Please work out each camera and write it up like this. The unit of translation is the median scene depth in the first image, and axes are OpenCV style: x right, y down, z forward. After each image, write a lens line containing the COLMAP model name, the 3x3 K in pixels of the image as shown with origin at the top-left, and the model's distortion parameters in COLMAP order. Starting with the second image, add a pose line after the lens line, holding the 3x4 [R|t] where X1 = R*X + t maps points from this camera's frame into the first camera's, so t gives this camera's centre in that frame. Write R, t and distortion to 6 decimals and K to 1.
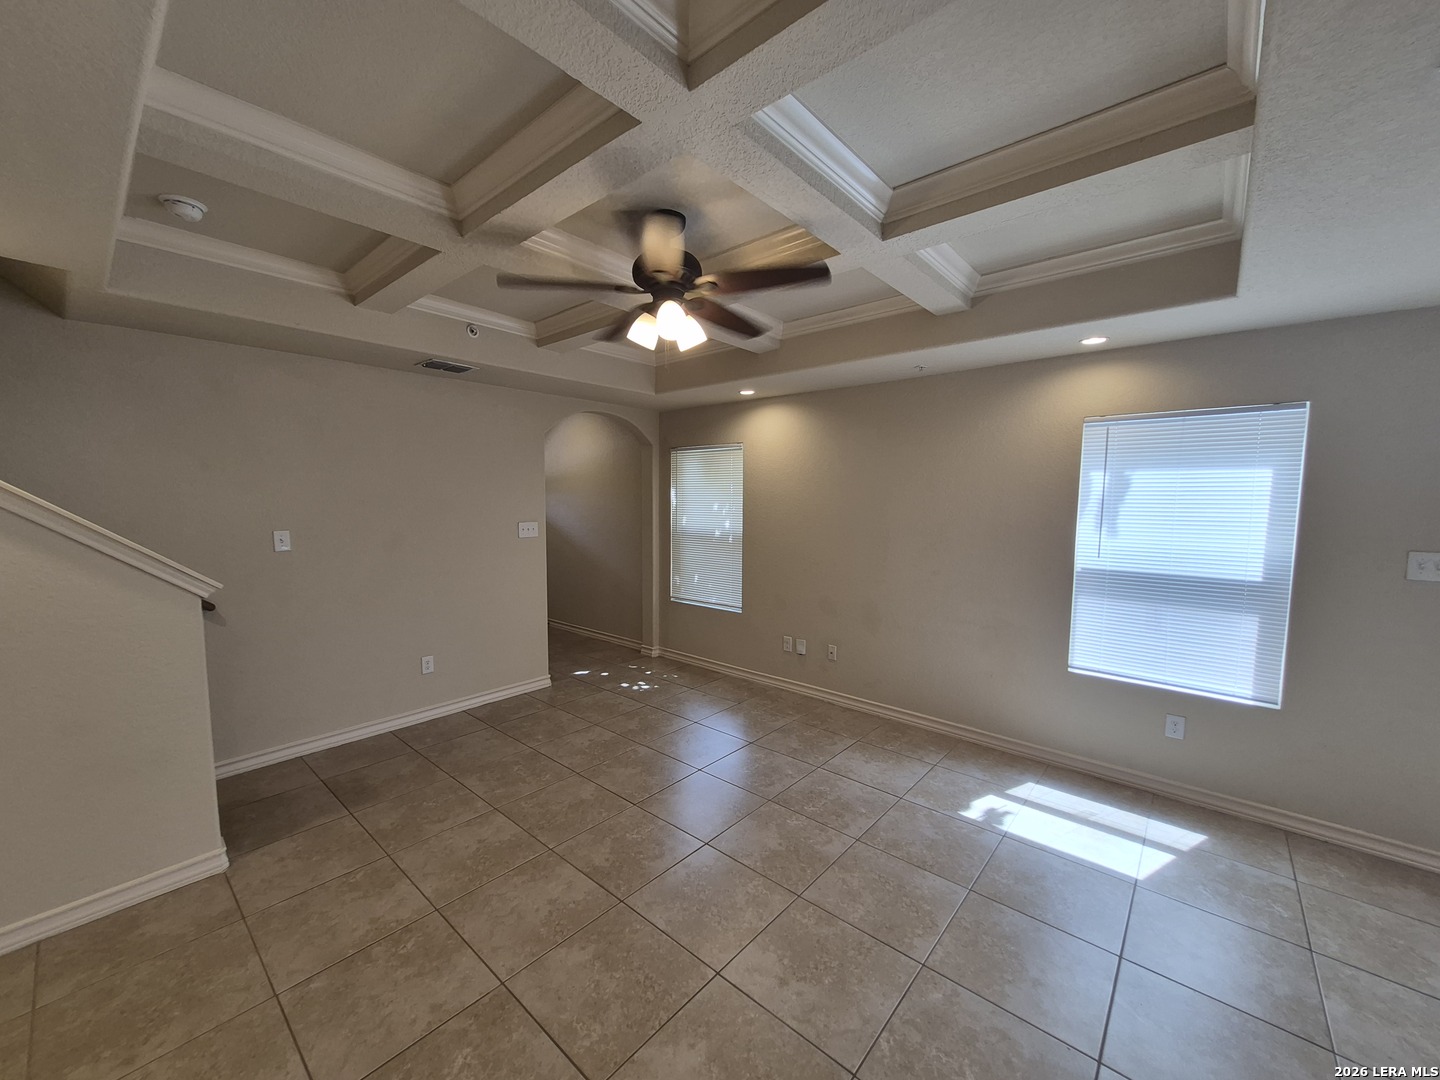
lens RADIAL K [[566.6, 0, 715.6], [0, 566.6, 546.9], [0, 0, 1]] dist [0.003477, 0.000817]
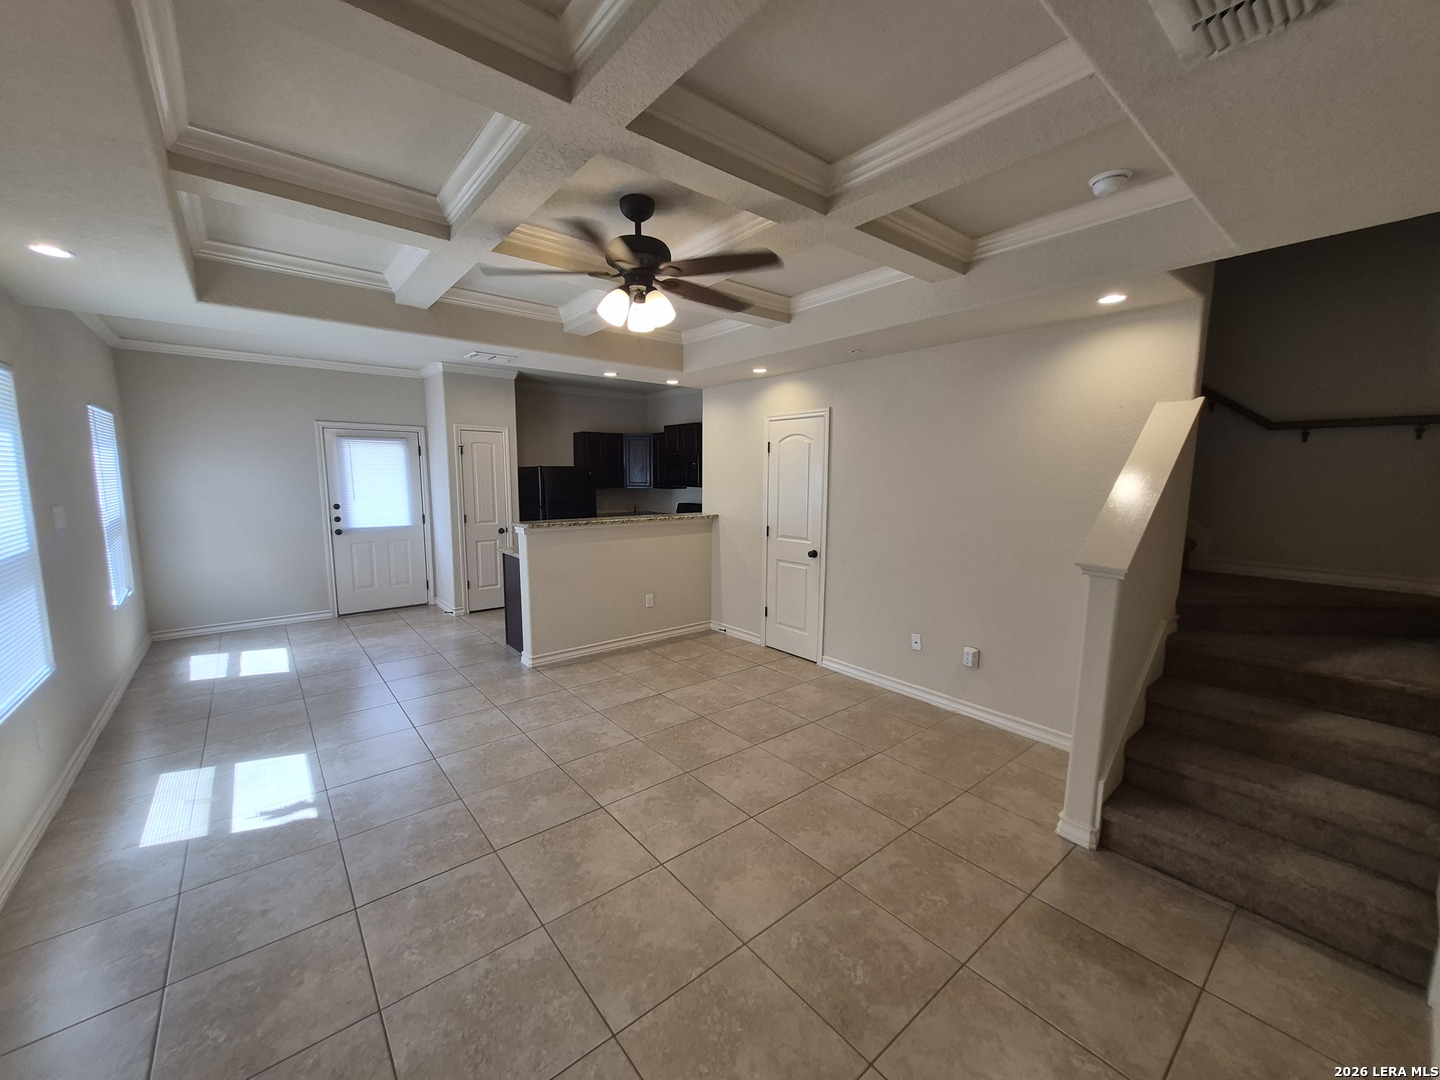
lens RADIAL K [[566.6, 0, 723.5], [0, 566.6, 544.4], [0, 0, 1]] dist [0.003477, 0.000817]
pose [[-0.989017, -0.029390, 0.144849, -0.327173], [0.001316, 0.978241, 0.207468, -0.139567], [-0.147795, 0.205379, -0.967458, 1.657861]]
